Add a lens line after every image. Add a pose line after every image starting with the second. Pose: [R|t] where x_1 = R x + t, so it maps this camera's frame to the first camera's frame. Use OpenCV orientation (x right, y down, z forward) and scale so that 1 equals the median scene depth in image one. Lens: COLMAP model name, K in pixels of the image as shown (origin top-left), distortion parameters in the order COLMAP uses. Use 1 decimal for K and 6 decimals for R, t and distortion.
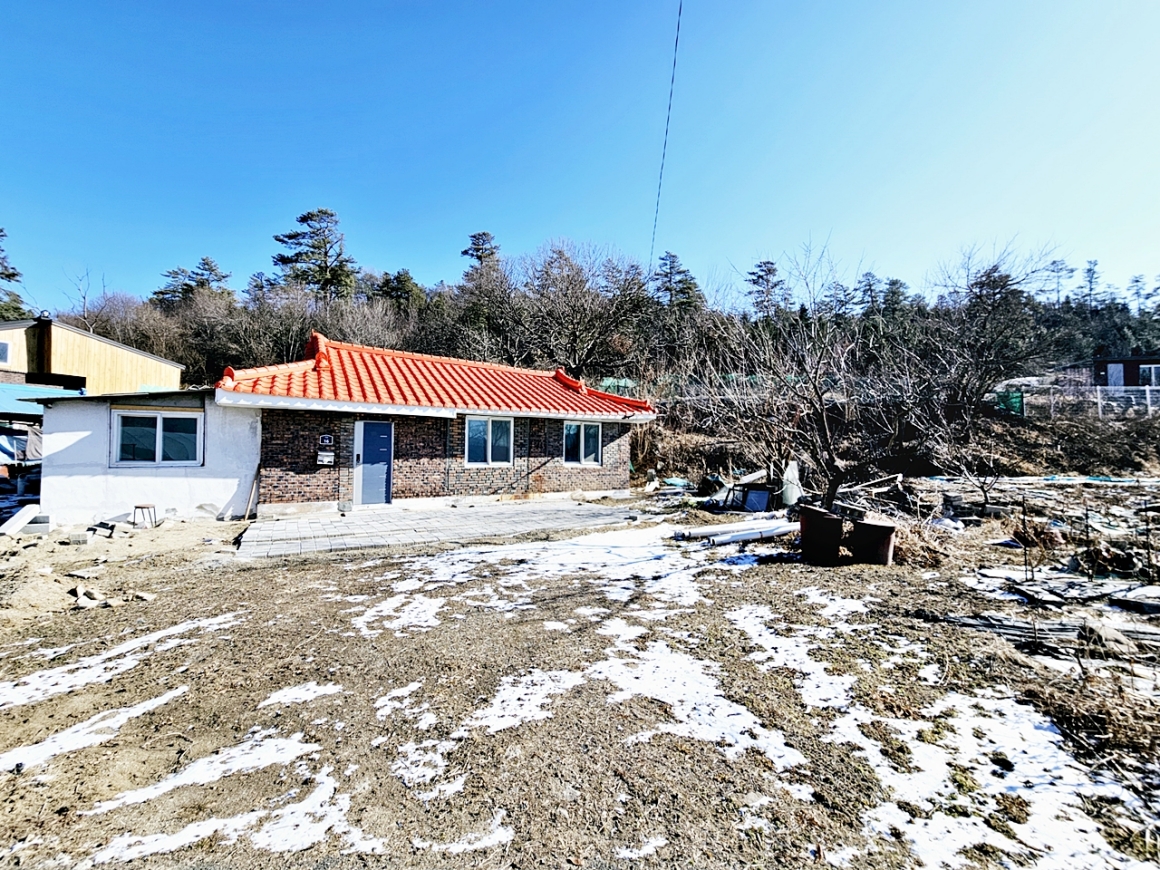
lens RADIAL K [[473.1, 0, 579.7], [0, 473.1, 435.9], [0, 0, 1]] dist [-0.002261, 0.001538]
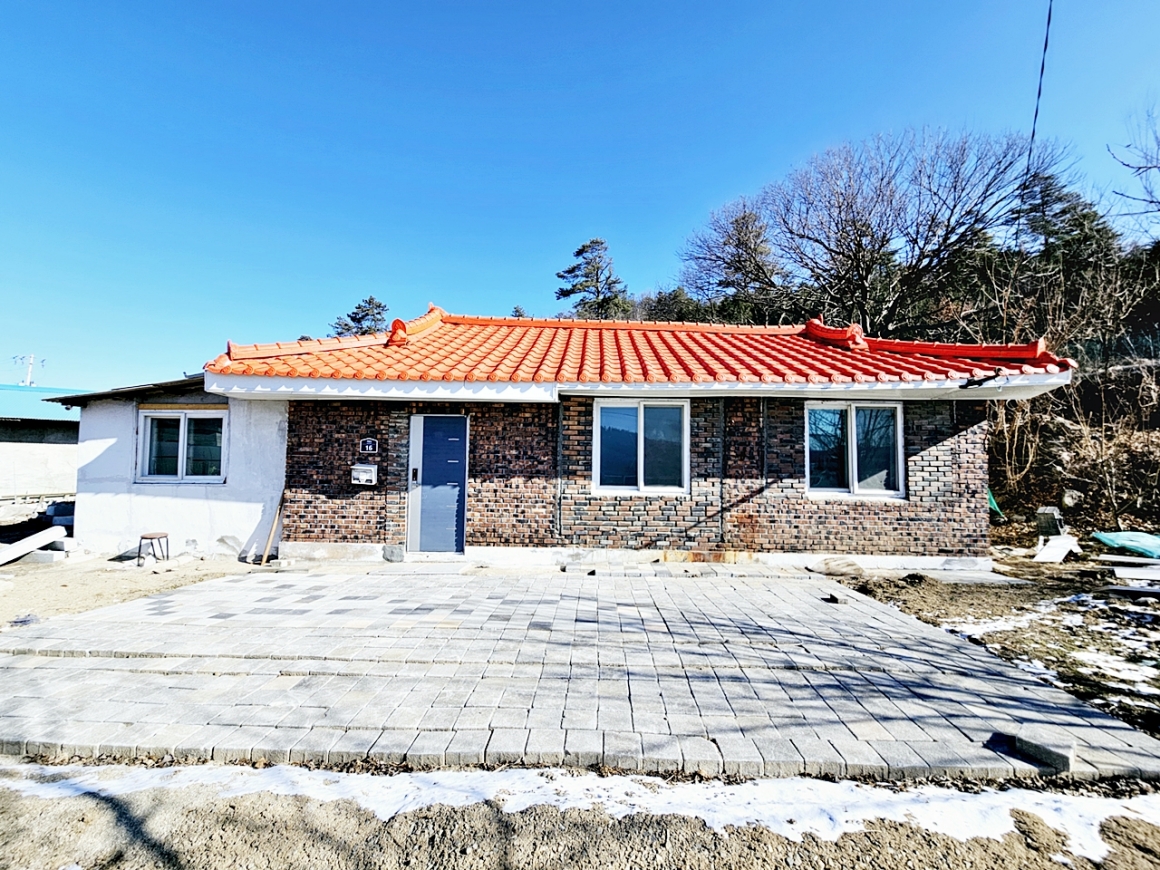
lens RADIAL K [[473.1, 0, 580.4], [0, 473.1, 434.1], [0, 0, 1]] dist [-0.002261, 0.001538]
pose [[0.831048, -0.033885, -0.555168, 0.042762], [0.013186, 0.999062, -0.041239, 0.017778], [0.556045, 0.026952, 0.830715, 0.486508]]
